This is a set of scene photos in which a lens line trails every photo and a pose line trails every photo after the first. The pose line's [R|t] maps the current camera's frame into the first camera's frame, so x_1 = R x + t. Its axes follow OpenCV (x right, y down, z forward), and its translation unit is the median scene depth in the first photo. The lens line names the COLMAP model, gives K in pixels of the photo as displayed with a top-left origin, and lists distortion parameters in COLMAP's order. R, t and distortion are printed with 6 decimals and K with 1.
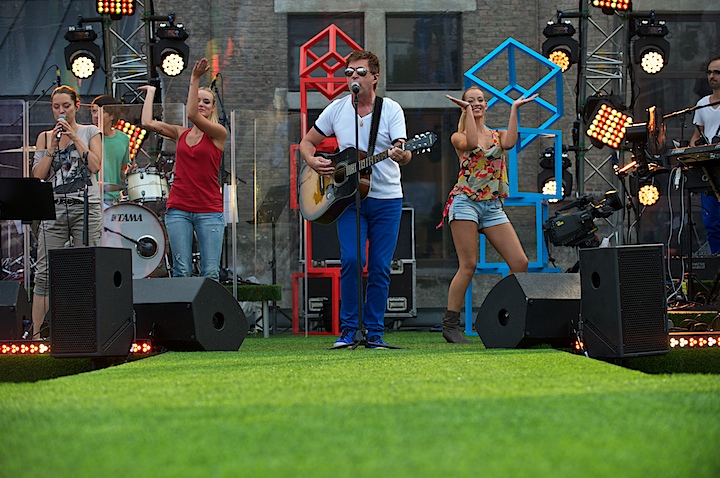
lens RADIAL K [[2079.7, 0, 360.0], [0, 2079.7, 239.0], [0, 0, 1]] dist [-0.023284, -0.148845]
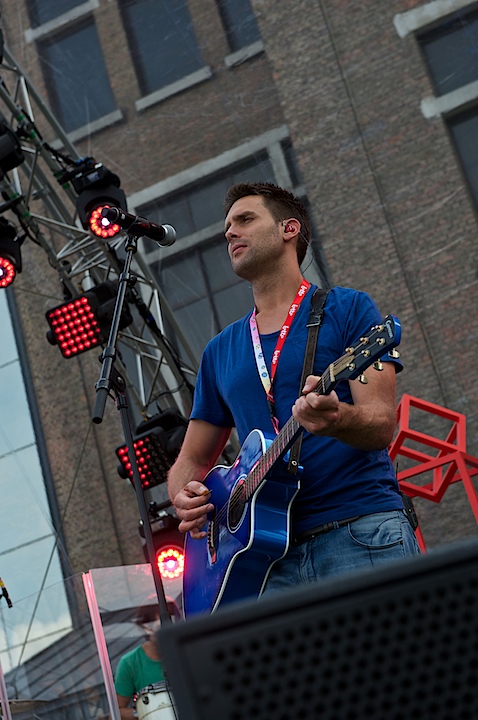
lens RADIAL K [[1369.5, 0, 239.0], [0, 1369.5, 360.0], [0, 0, 1]] dist [0.149203, -0.082991]
pose [[0.858952, -0.353345, -0.370606, 0.105541], [0.244268, 0.918850, -0.309916, 0.011873], [0.450039, 0.175676, 0.875559, 0.552923]]
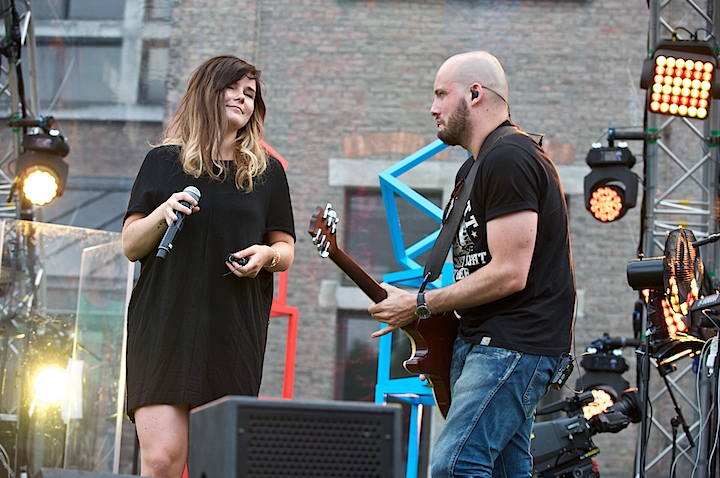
lens RADIAL K [[1843.0, 0, 360.0], [0, 1843.0, 239.0], [0, 0, 1]] dist [-0.126708, -0.439761]
pose [[0.984575, 0.040080, -0.170309, 0.118103], [-0.064718, 0.987795, -0.141679, 0.011854], [0.162552, 0.150516, 0.975152, 0.428816]]
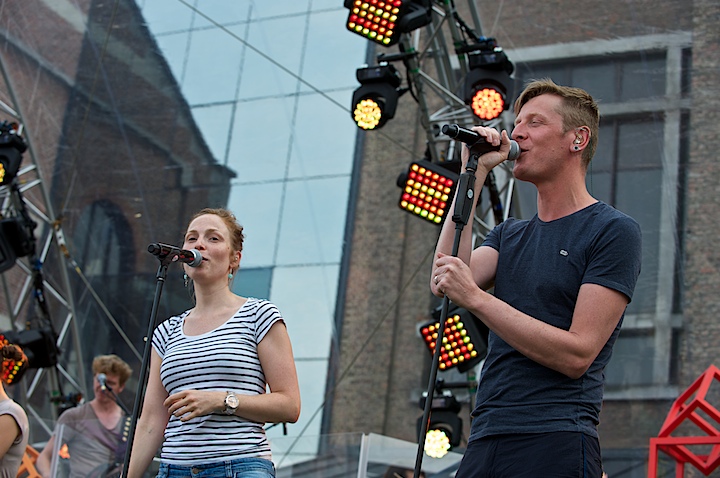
lens RADIAL K [[1503.2, 0, 360.0], [0, 1503.2, 239.0], [0, 0, 1]] dist [-0.326853, 0.025735]
pose [[0.866577, -0.056661, -0.495816, 0.123619], [-0.105958, 0.949990, -0.293756, 0.011848], [0.487664, 0.307098, 0.817236, 0.507513]]
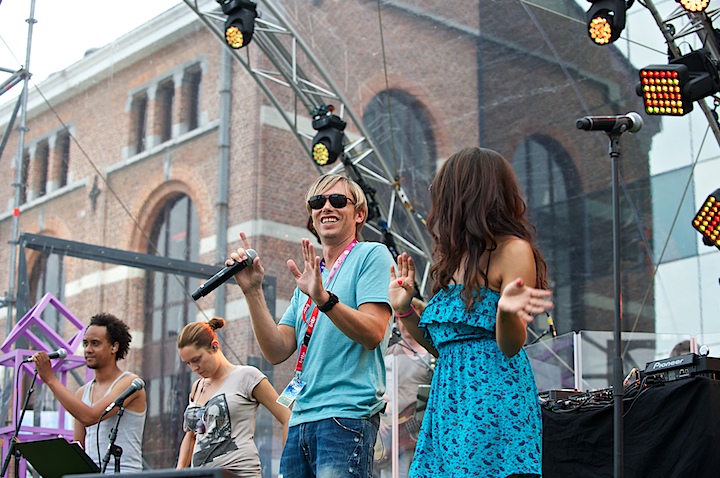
lens RADIAL K [[1488.9, 0, 360.0], [0, 1488.9, 239.0], [0, 0, 1]] dist [-0.348261, -0.092337]
pose [[0.612392, -0.184839, -0.768642, 0.221695], [0.013213, 0.974540, -0.223825, 0.013288], [0.790444, 0.126912, 0.599242, 0.535650]]
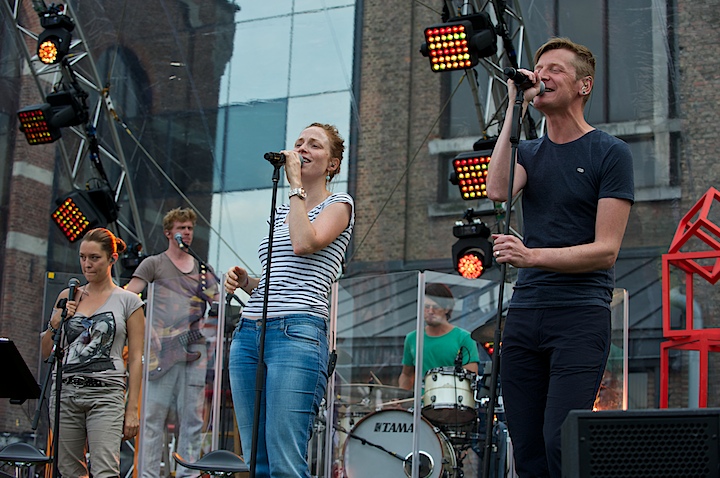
lens RADIAL K [[1488.9, 0, 360.0], [0, 1488.9, 239.0], [0, 0, 1]] dist [-0.348261, -0.092337]
pose [[0.862882, -0.056636, -0.502222, 0.140610], [-0.033058, 0.985249, -0.167905, 0.012110], [0.504323, 0.161485, 0.848281, 0.447465]]
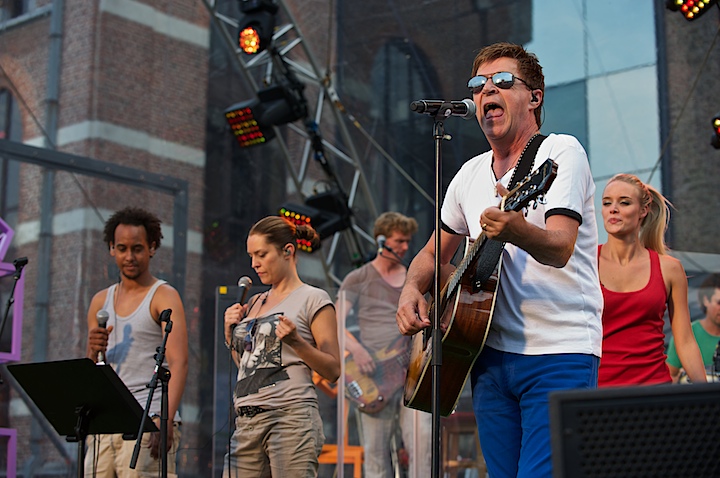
lens RADIAL K [[1654.8, 0, 360.0], [0, 1654.8, 239.0], [0, 0, 1]] dist [-0.264611, -0.903100]
pose [[0.722135, -0.124756, -0.680409, 0.157356], [0.005900, 0.984678, -0.174283, 0.013695], [0.691727, 0.121841, 0.711807, 0.499909]]
